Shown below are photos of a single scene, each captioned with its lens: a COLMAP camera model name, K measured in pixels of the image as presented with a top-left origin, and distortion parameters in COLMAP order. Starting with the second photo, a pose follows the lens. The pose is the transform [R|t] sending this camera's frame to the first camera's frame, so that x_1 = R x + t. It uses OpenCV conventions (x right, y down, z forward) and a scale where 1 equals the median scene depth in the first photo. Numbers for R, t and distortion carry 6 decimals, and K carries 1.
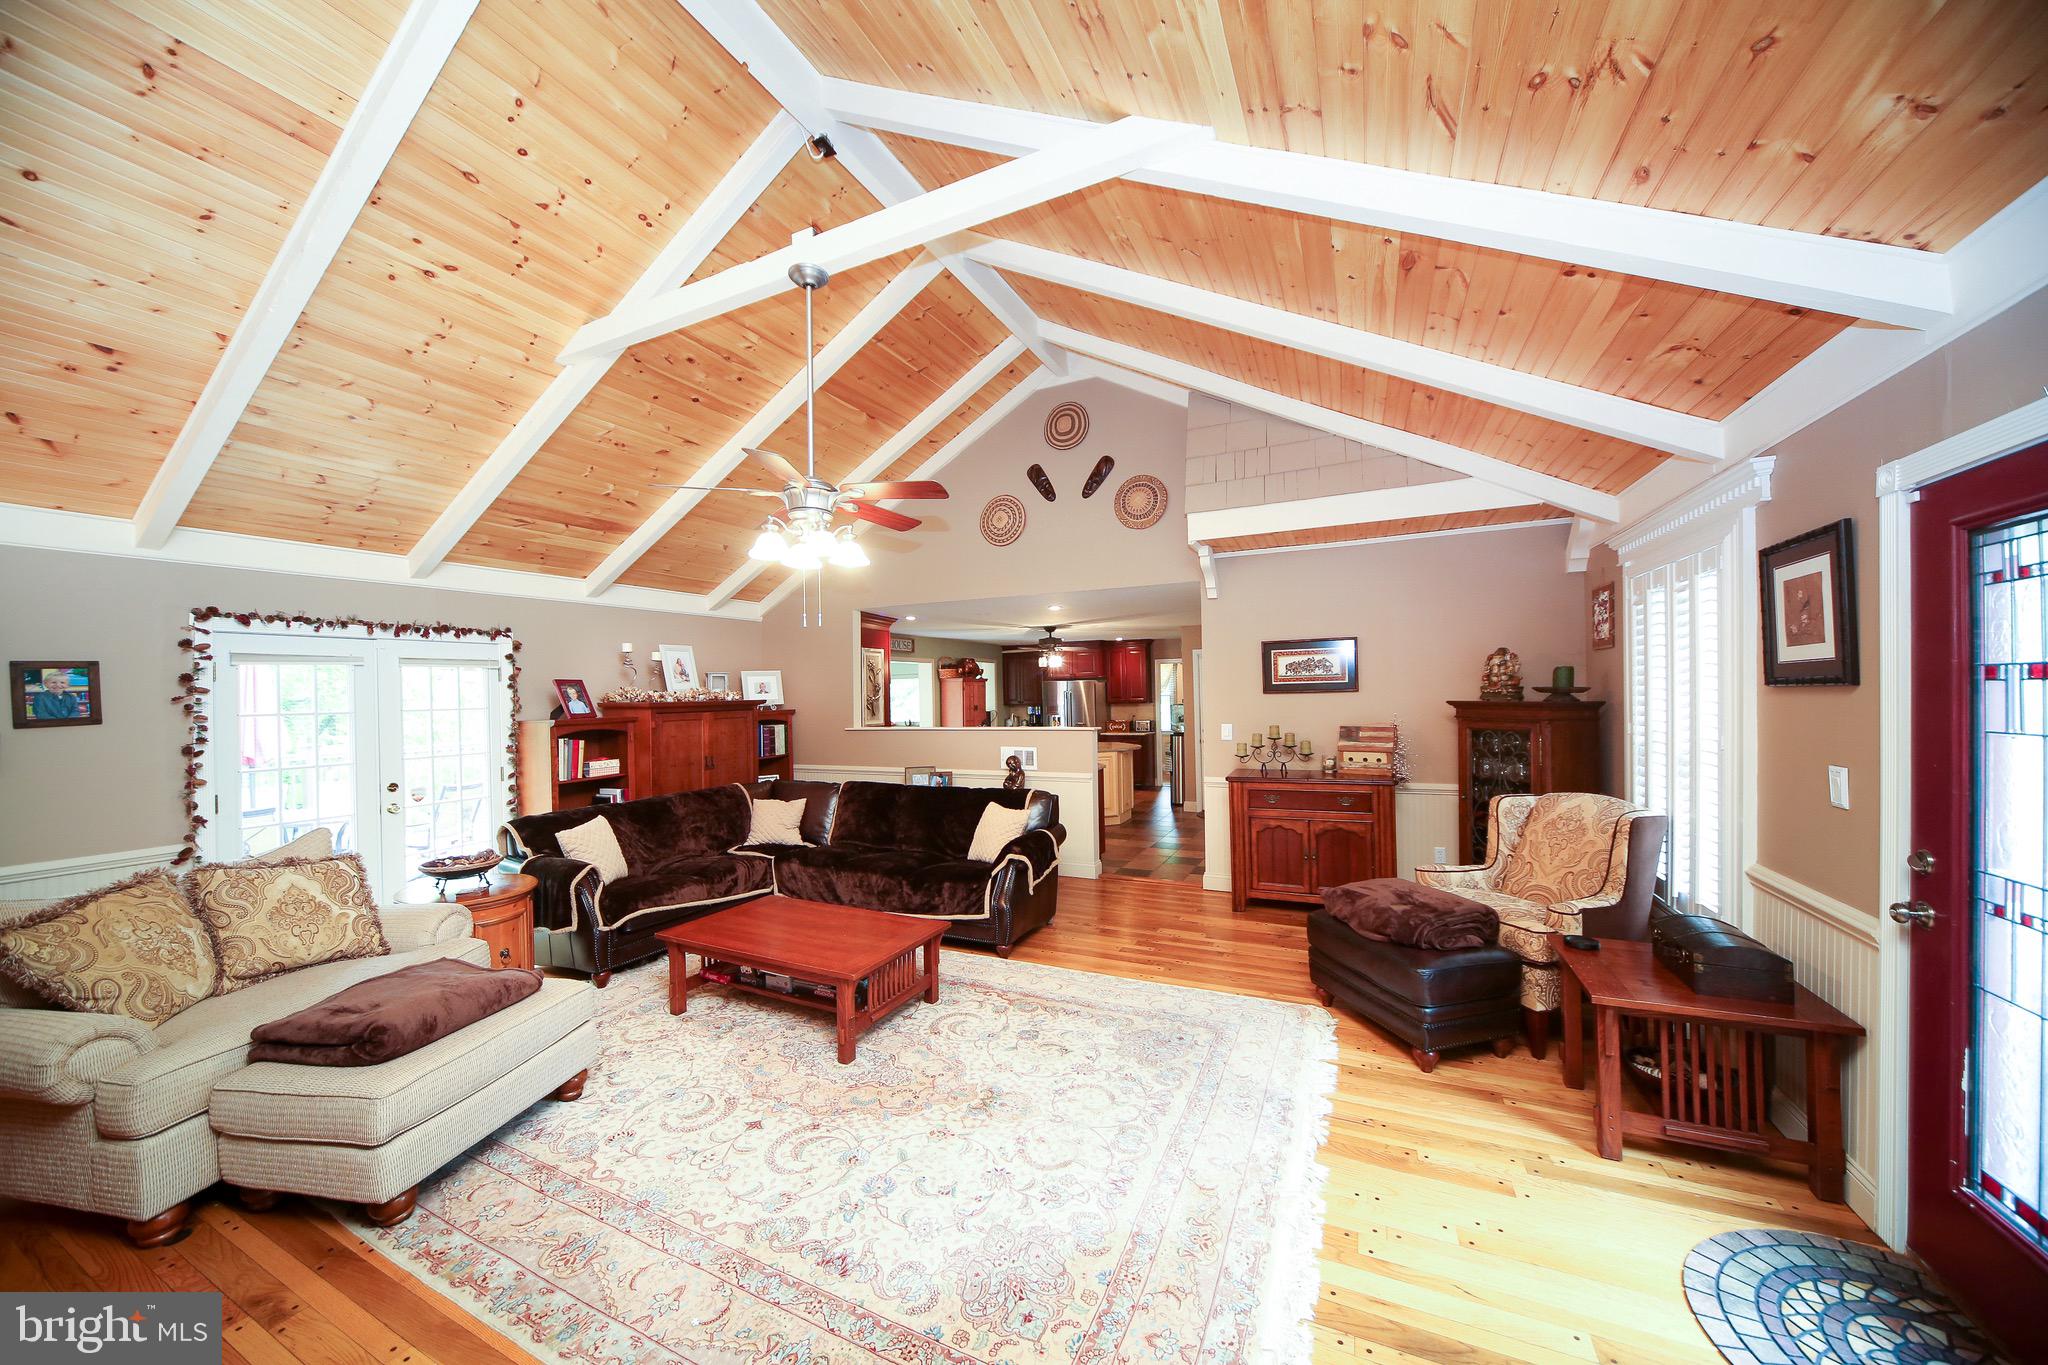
lens RADIAL K [[703.4, 0, 1020.1], [0, 703.4, 693.6], [0, 0, 1]] dist [-0.005551, 0.001339]
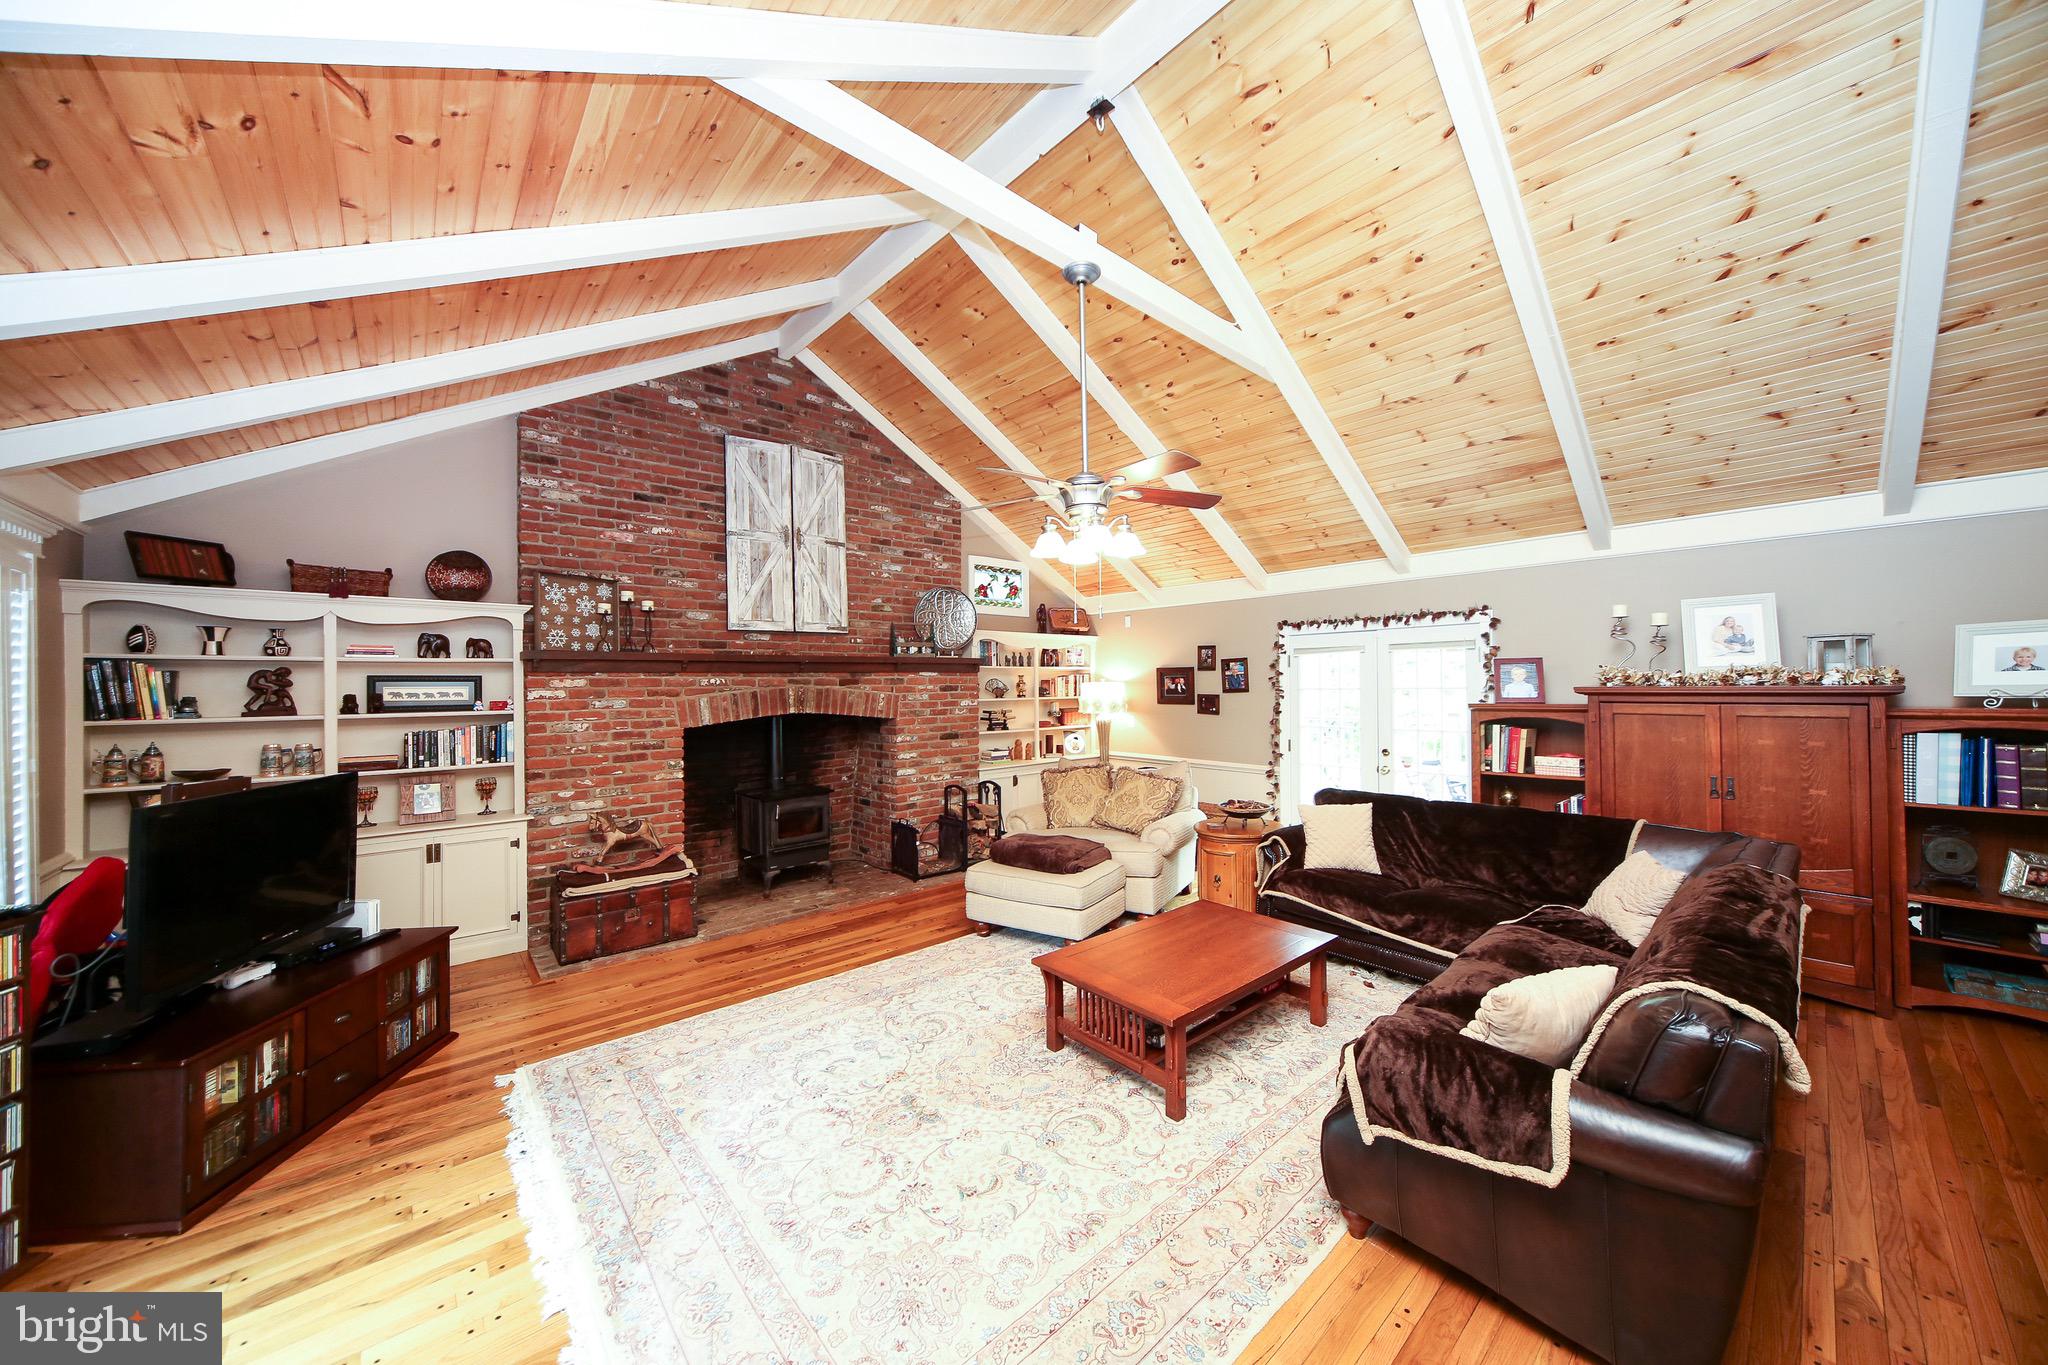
lens RADIAL K [[703.4, 0, 1010.9], [0, 703.4, 683.7], [0, 0, 1]] dist [-0.005551, 0.001339]
pose [[-0.386436, 0.026211, -0.921944, 0.456503], [0.018843, 0.999612, 0.020521, -0.020440], [0.922124, -0.009442, -0.386780, 0.867339]]
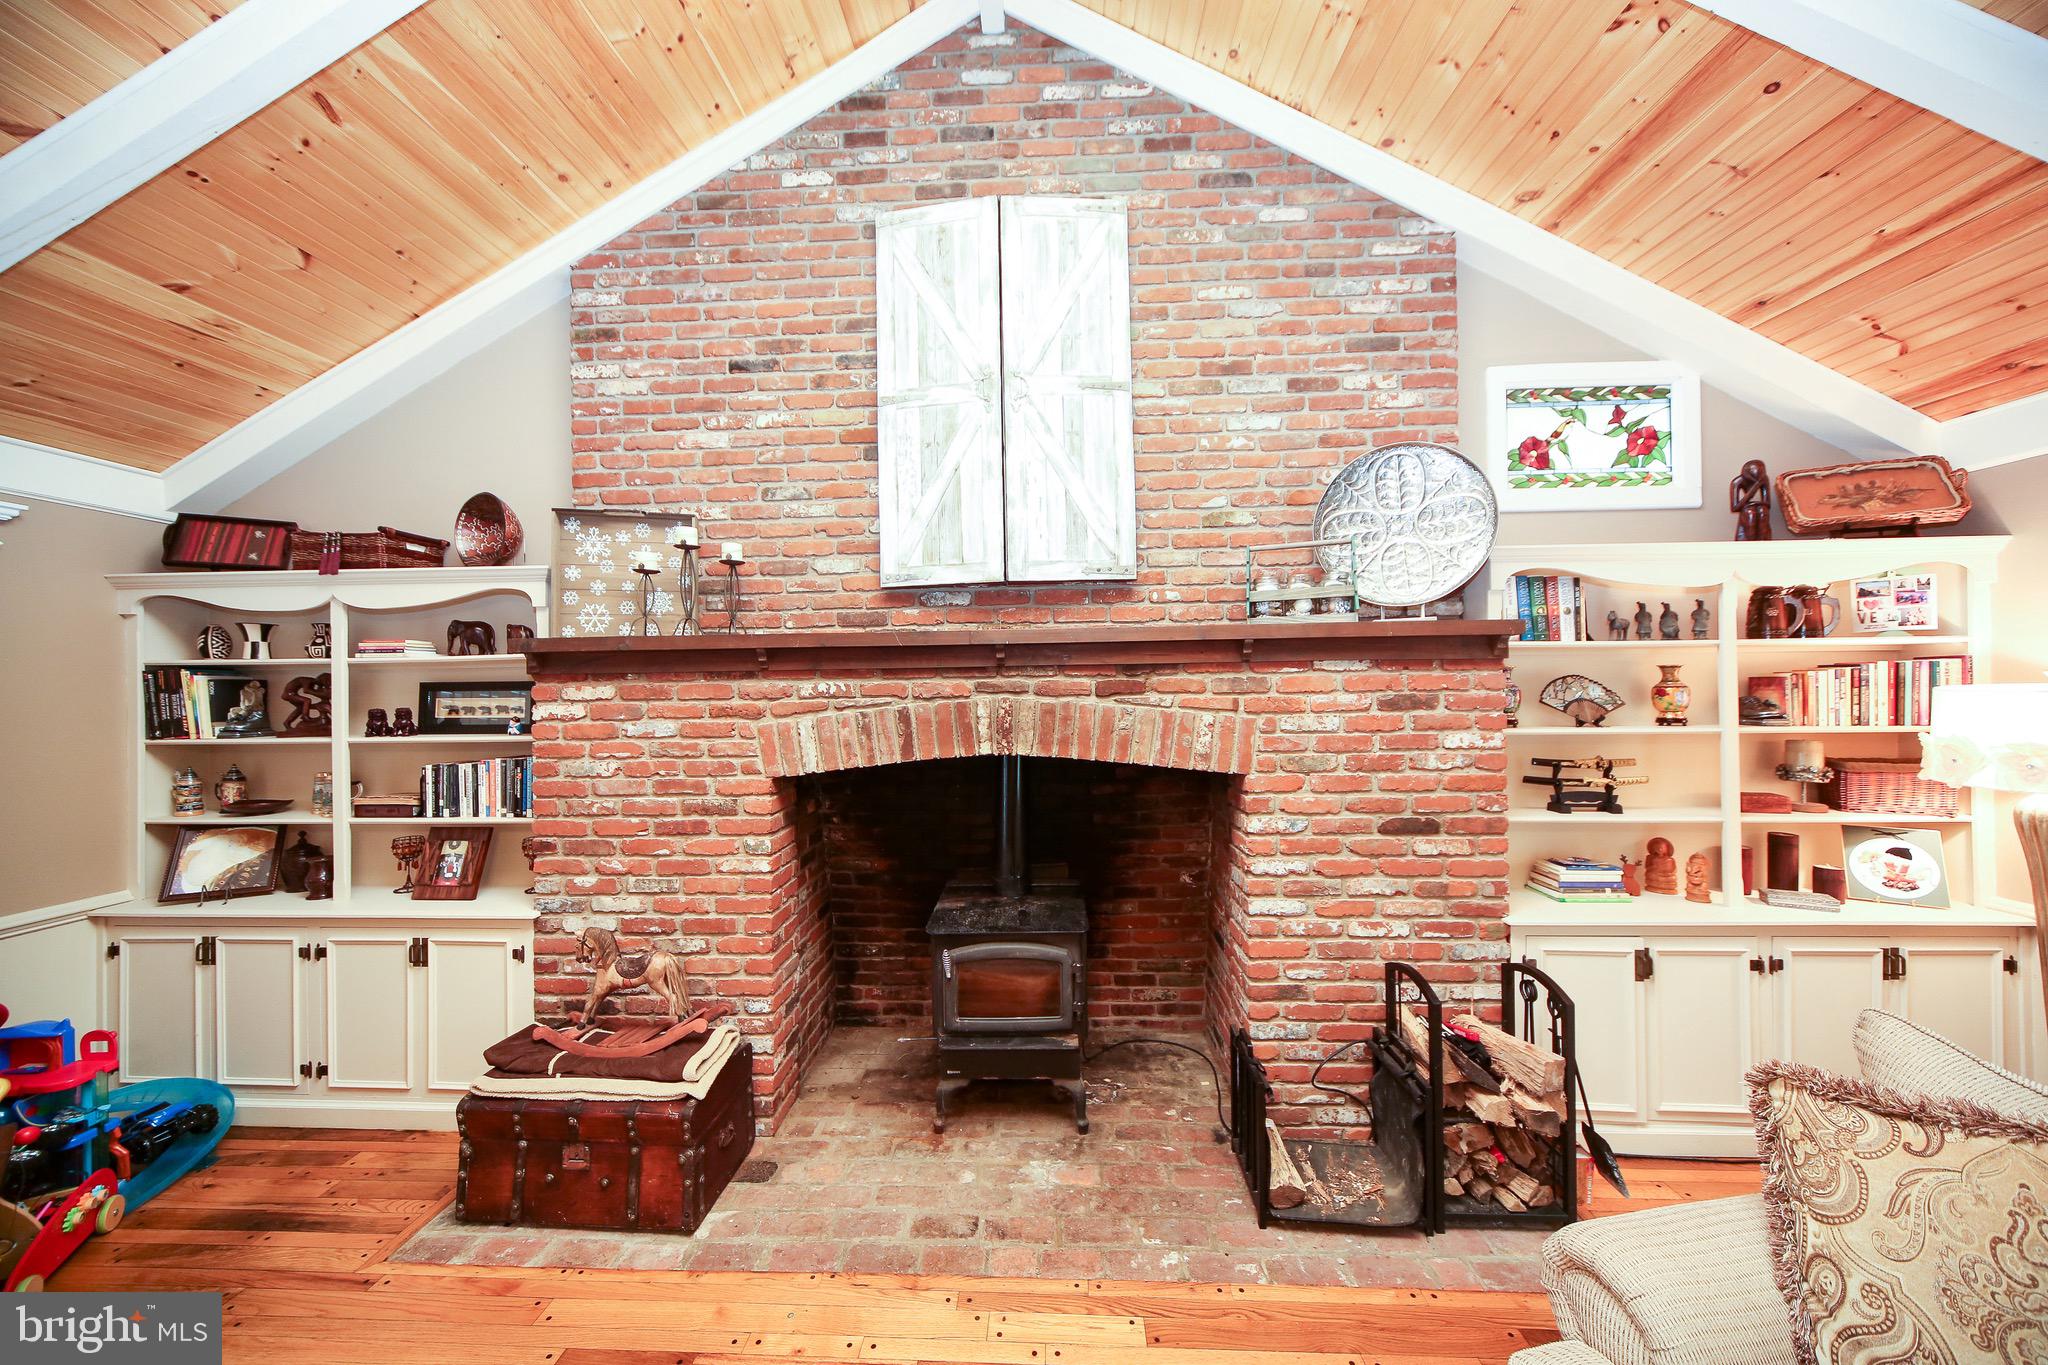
lens RADIAL K [[703.4, 0, 1023.1], [0, 703.4, 683.8], [0, 0, 1]] dist [-0.005551, 0.001339]
pose [[-0.916036, 0.031754, -0.399836, -0.292212], [0.033141, 0.999445, 0.003447, -0.011023], [0.399724, -0.010093, -0.916580, 0.592809]]
